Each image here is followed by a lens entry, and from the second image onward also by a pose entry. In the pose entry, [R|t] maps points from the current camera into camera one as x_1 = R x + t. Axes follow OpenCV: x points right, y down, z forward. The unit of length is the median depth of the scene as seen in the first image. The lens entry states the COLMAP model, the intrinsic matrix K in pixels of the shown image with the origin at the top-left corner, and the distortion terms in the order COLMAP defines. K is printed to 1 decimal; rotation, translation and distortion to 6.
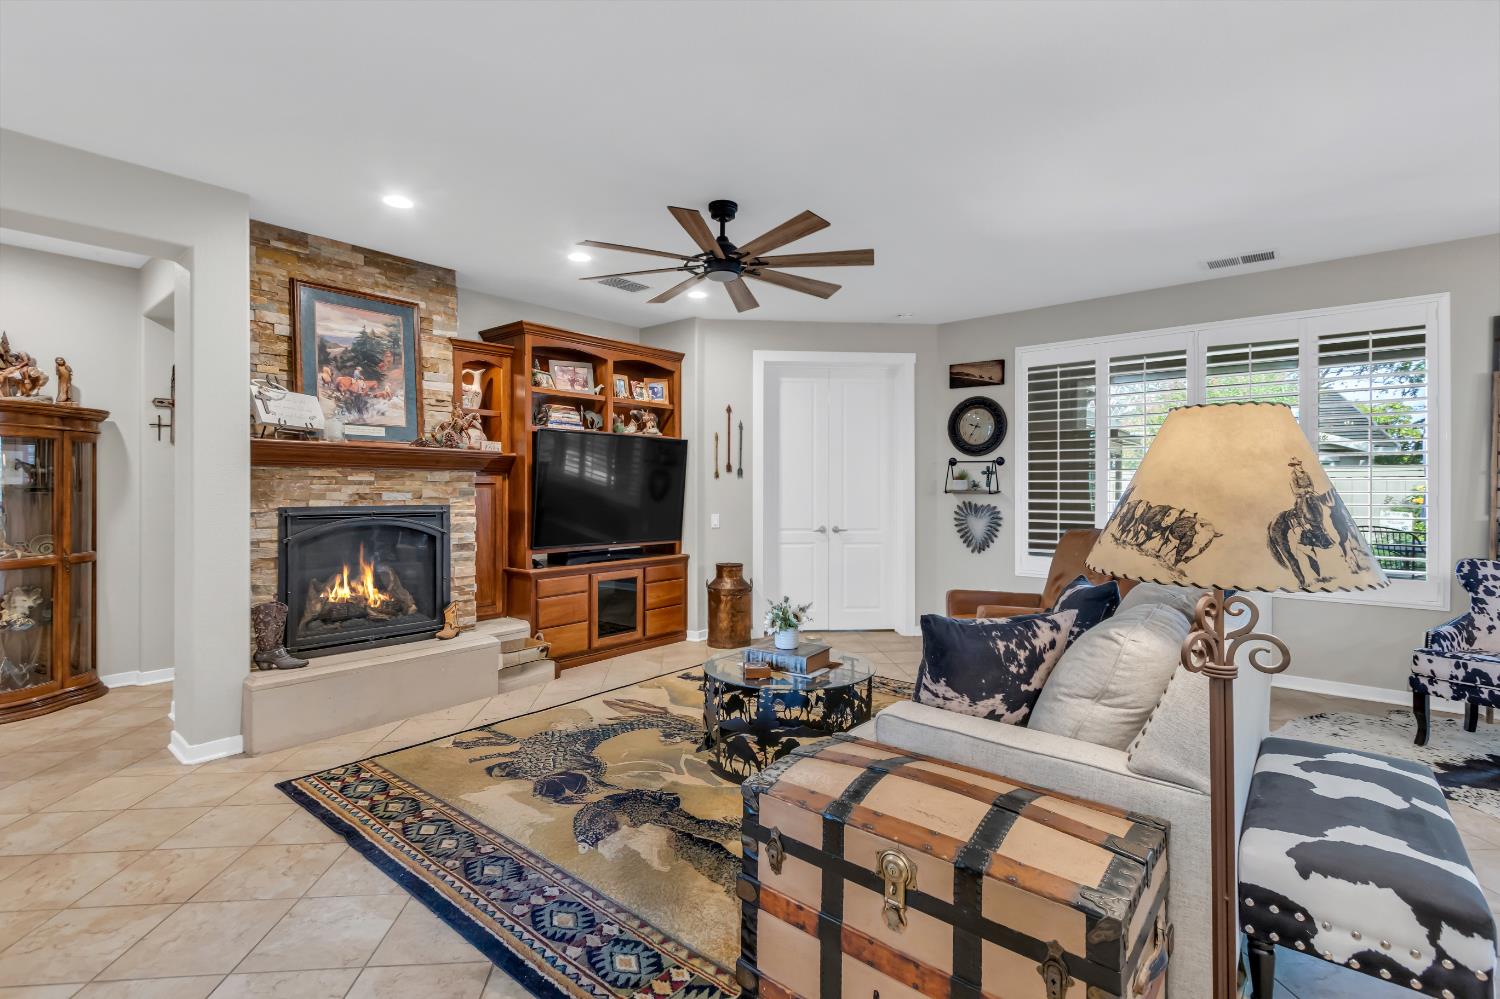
lens RADIAL K [[692.3, 0, 738.6], [0, 692.3, 491.0], [0, 0, 1]] dist [0.008125, -0.000871]
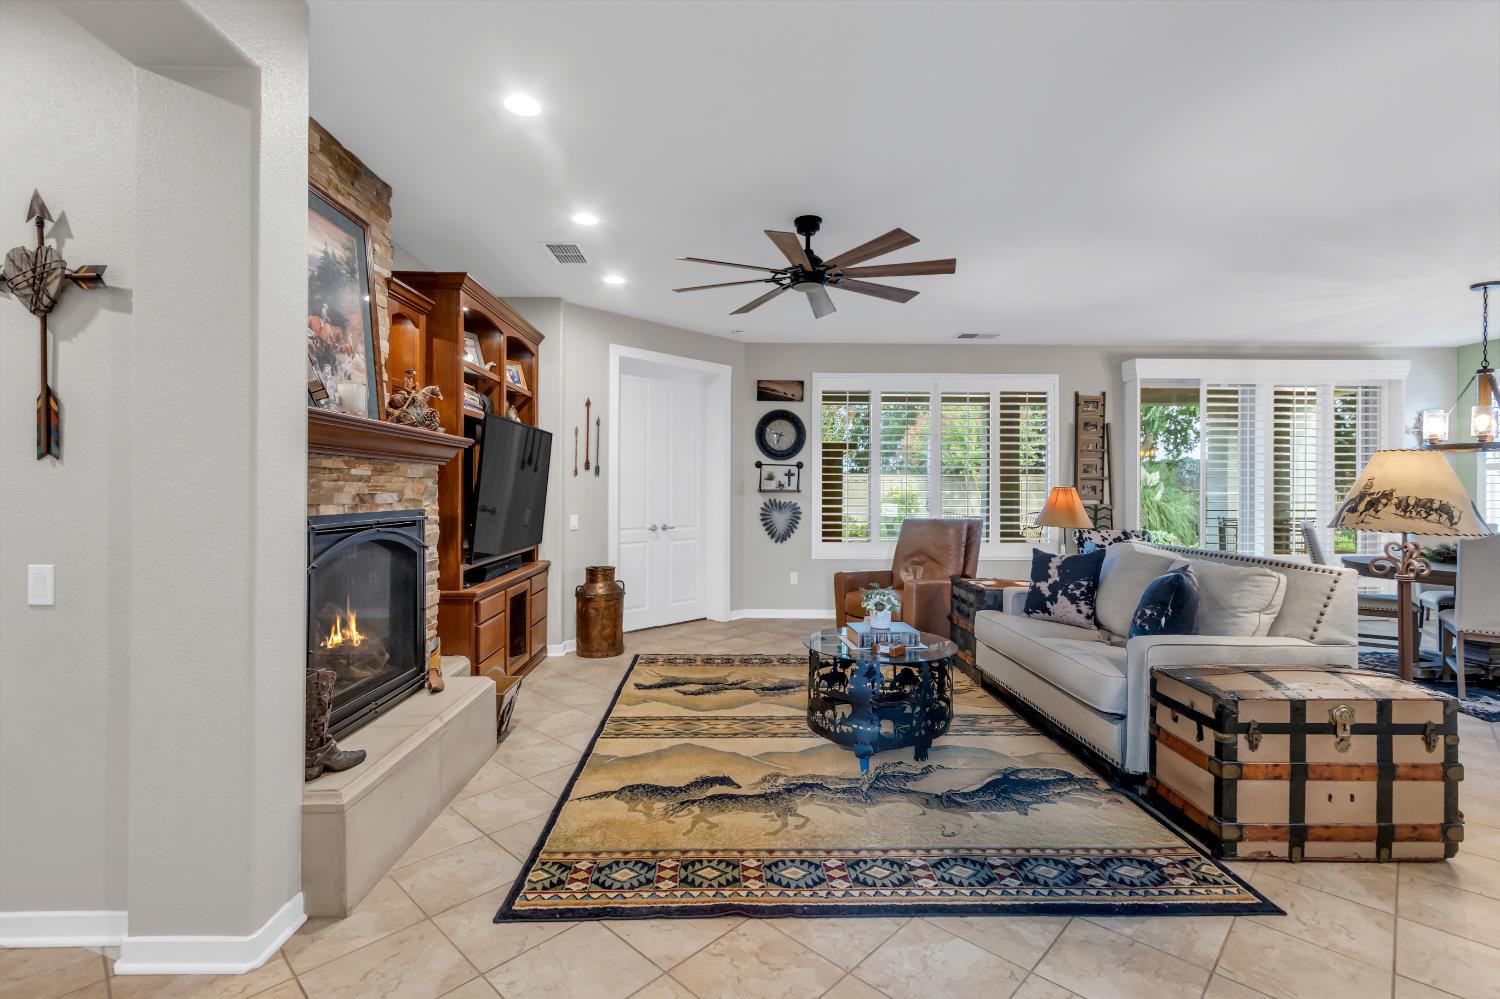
lens RADIAL K [[687.9, 0, 737.0], [0, 687.9, 487.0], [0, 0, 1]] dist [0.010611, -0.004049]
pose [[0.752294, 0.002984, 0.658821, -0.618382], [-0.000869, 0.999993, -0.003537, -0.001101], [-0.658827, 0.002089, 0.752292, 0.219147]]
